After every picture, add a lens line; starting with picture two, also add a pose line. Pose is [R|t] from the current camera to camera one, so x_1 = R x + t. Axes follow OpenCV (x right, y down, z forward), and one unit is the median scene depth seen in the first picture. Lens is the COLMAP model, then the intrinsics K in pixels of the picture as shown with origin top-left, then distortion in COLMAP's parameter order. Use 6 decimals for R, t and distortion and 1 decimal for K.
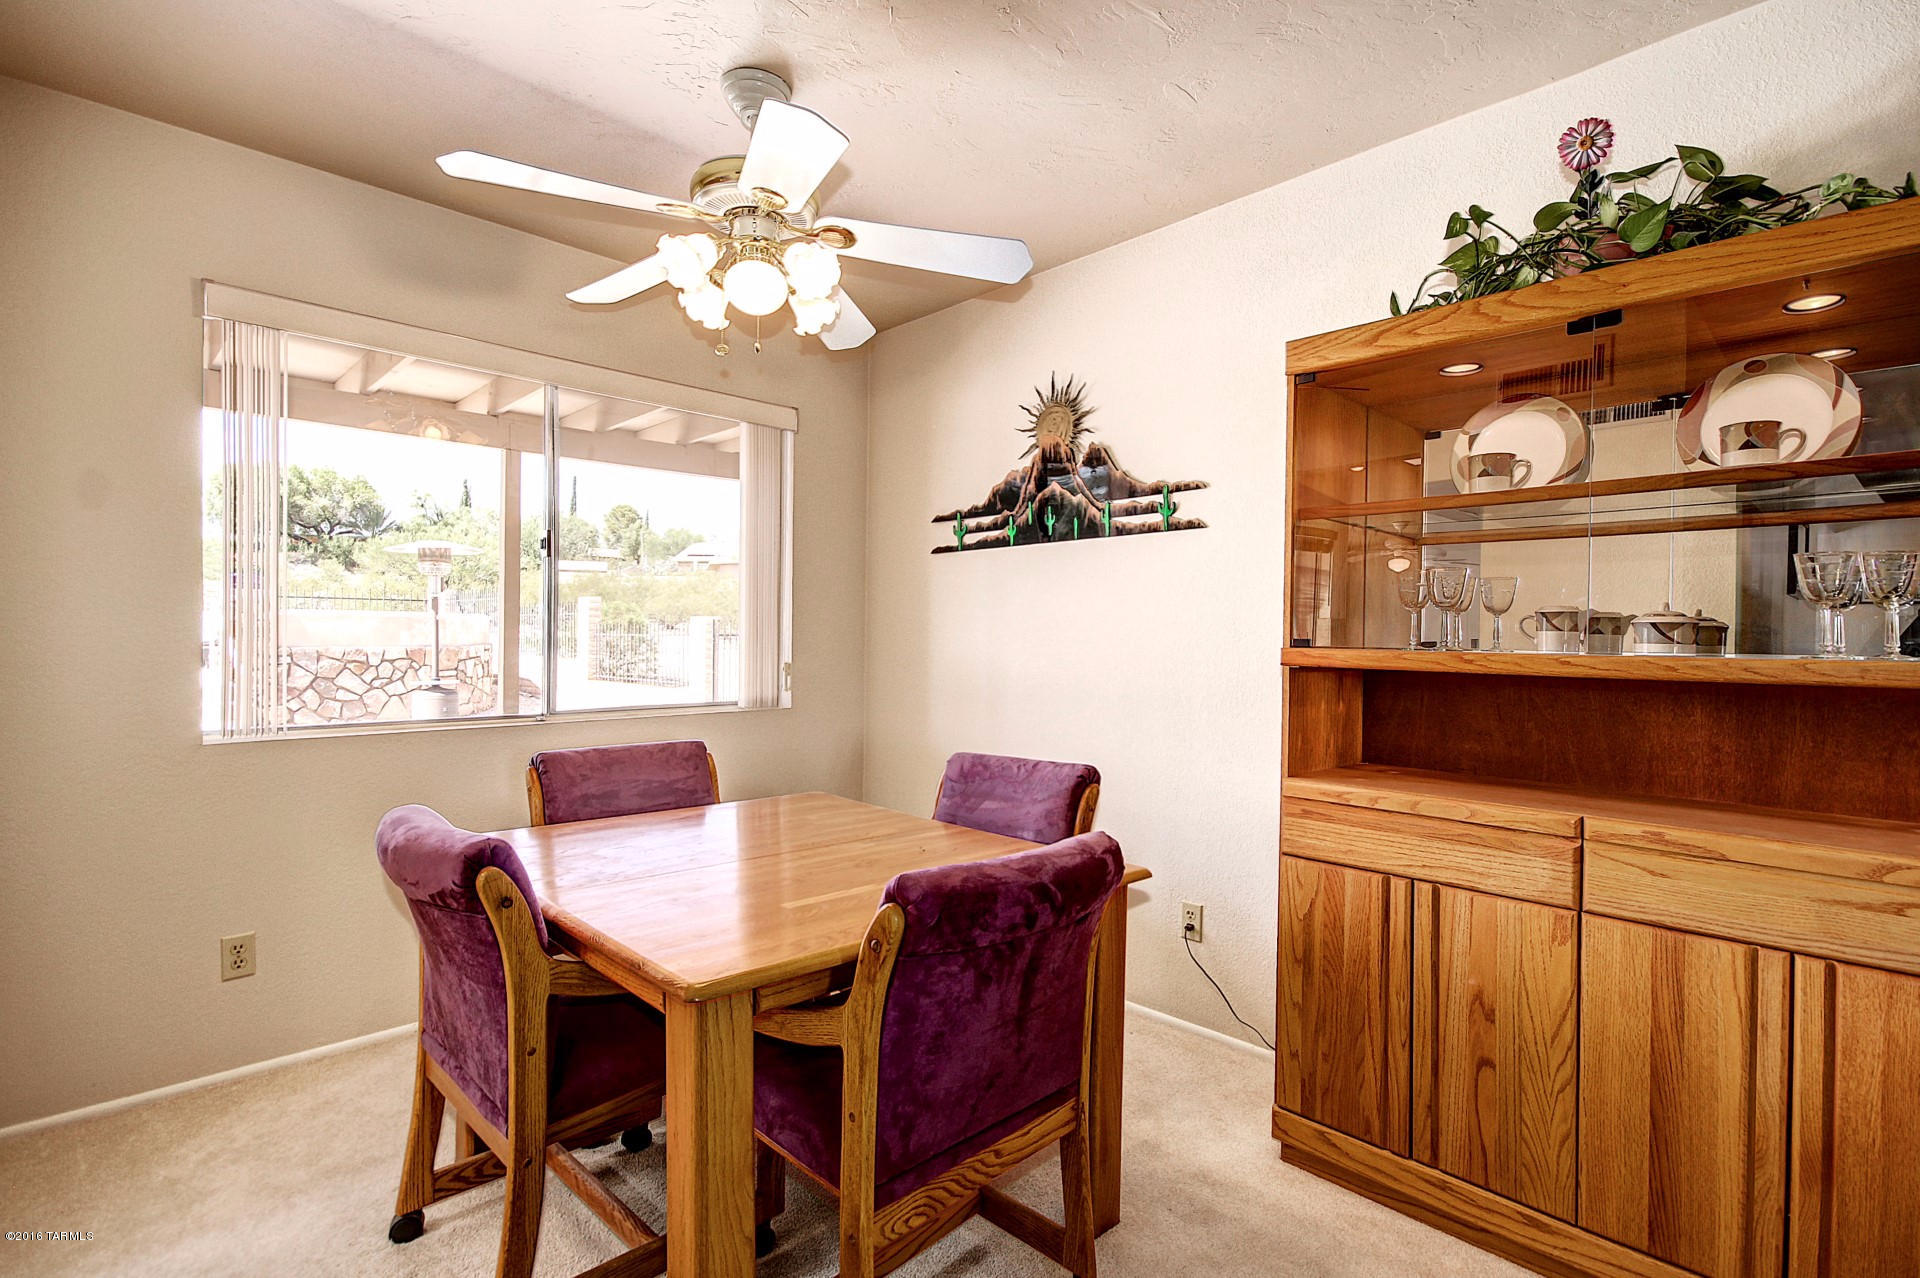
lens RADIAL K [[923.4, 0, 977.3], [0, 923.4, 637.7], [0, 0, 1]] dist [0.003623, -0.004259]
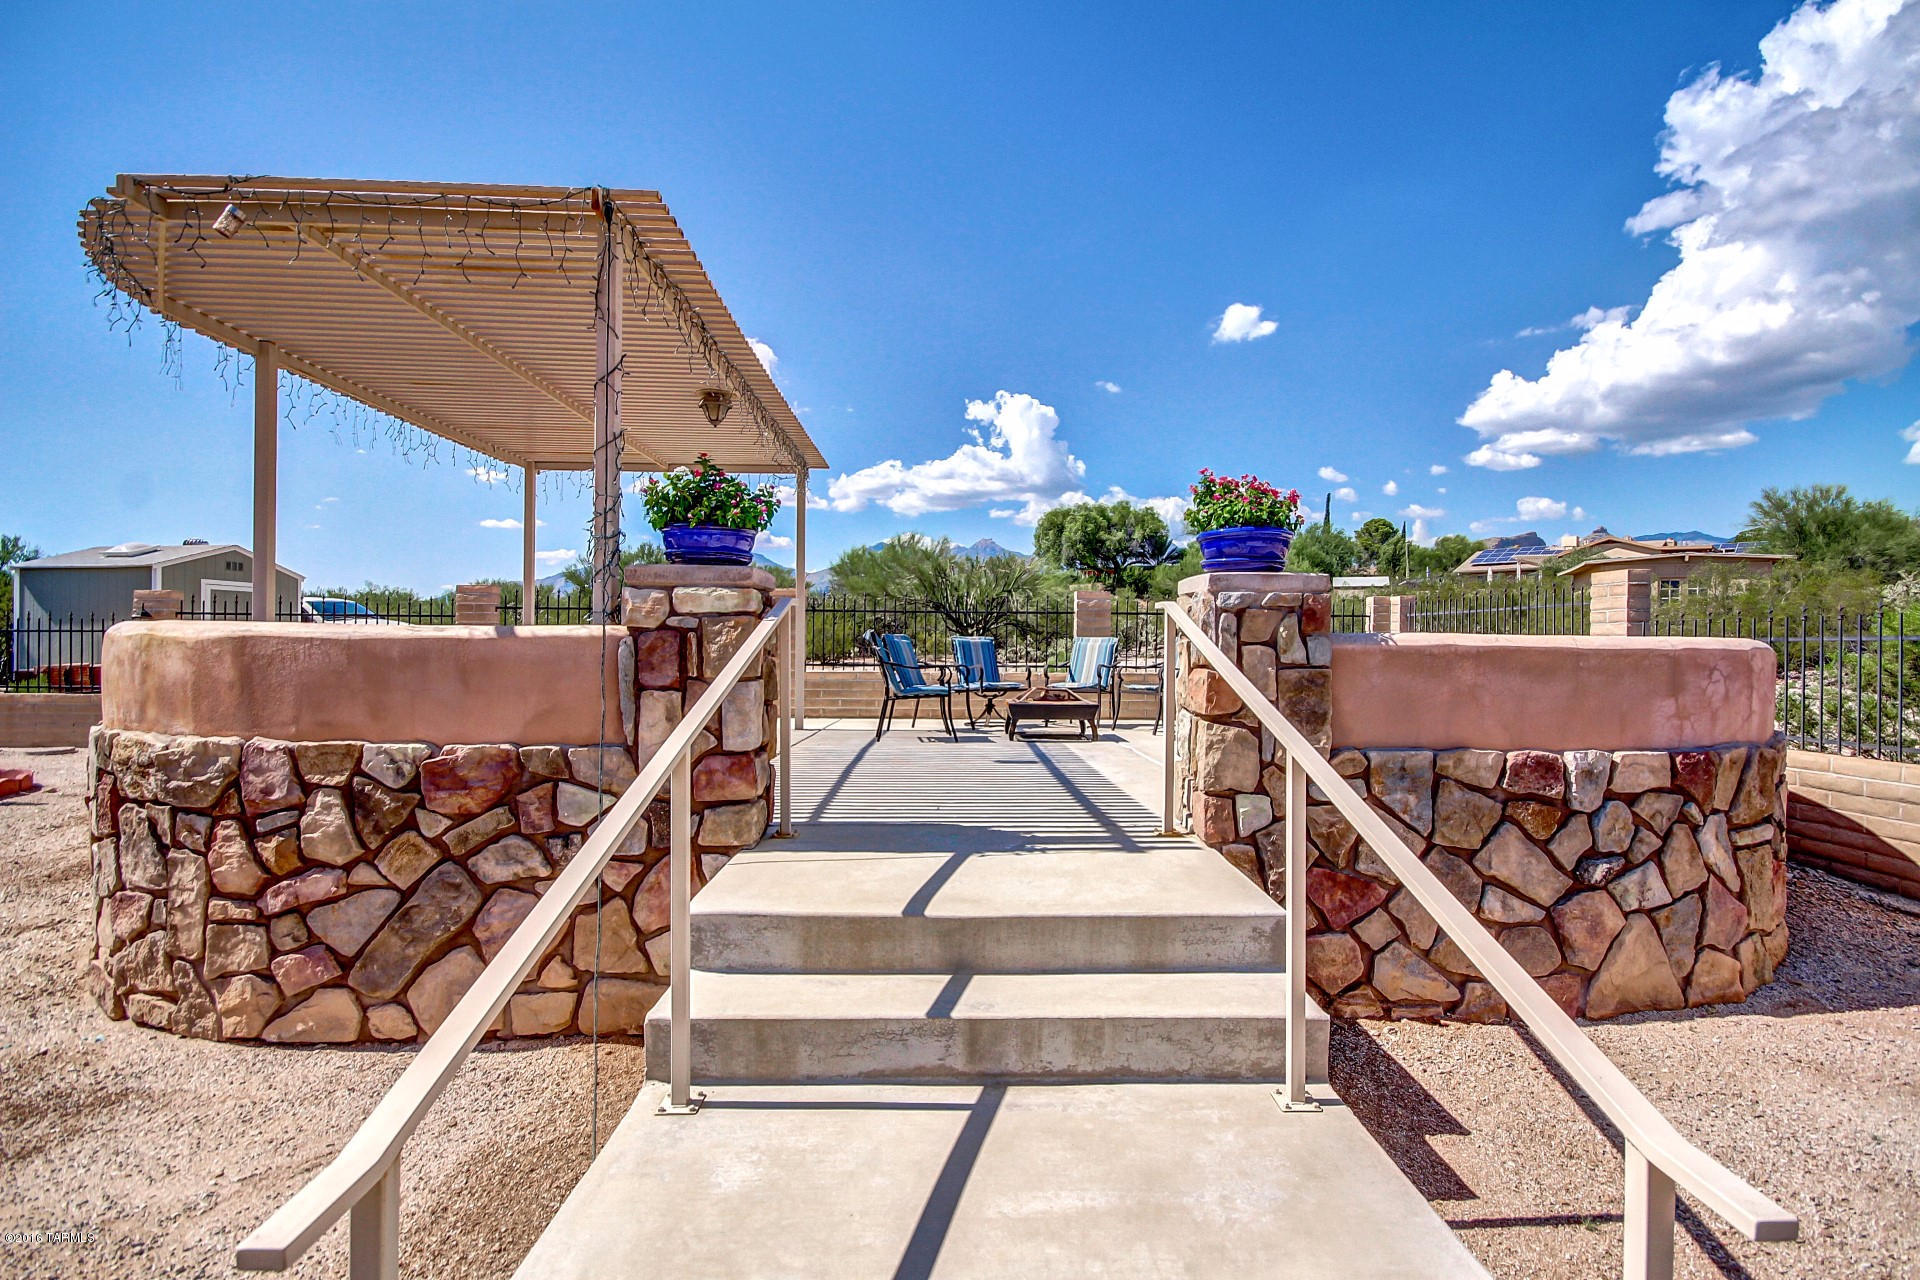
lens RADIAL K [[923.4, 0, 989.7], [0, 923.4, 649.0], [0, 0, 1]] dist [0.003623, -0.004259]
pose [[0.738442, -0.000553, -0.674316, -0.088286], [-0.006829, 0.999942, -0.008298, -0.002995], [0.674282, 0.010733, 0.738396, 0.095619]]
